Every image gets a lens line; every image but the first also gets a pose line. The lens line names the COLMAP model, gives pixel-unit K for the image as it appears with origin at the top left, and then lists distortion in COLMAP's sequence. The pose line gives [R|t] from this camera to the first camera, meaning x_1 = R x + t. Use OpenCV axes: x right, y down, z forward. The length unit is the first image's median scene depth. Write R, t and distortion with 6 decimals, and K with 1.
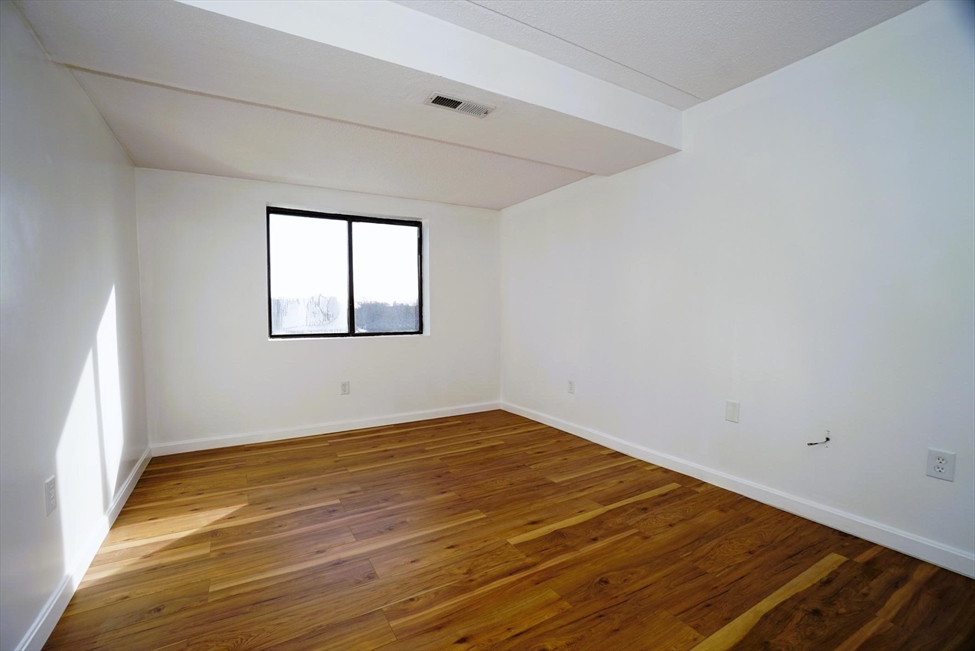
lens RADIAL K [[426.2, 0, 488.5], [0, 426.2, 327.0], [0, 0, 1]] dist [-0.019550, -0.000004]
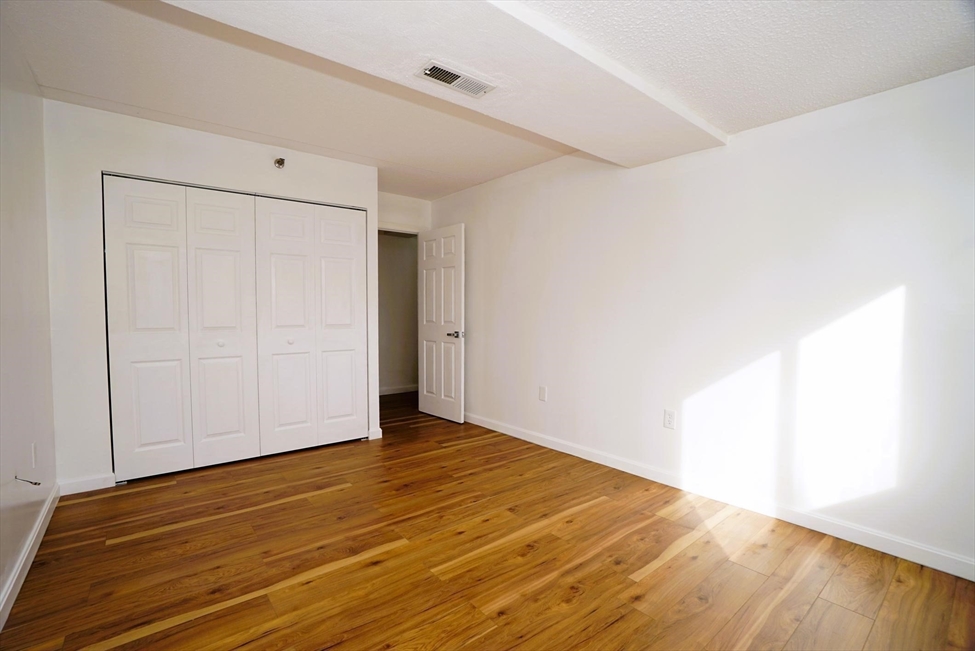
lens RADIAL K [[426.2, 0, 483.2], [0, 426.2, 324.6], [0, 0, 1]] dist [-0.019550, -0.000004]
pose [[-0.989428, 0.005788, -0.144912, 0.010443], [-0.004248, 0.997618, 0.068849, -0.094199], [0.144966, 0.068736, -0.987046, 1.911644]]
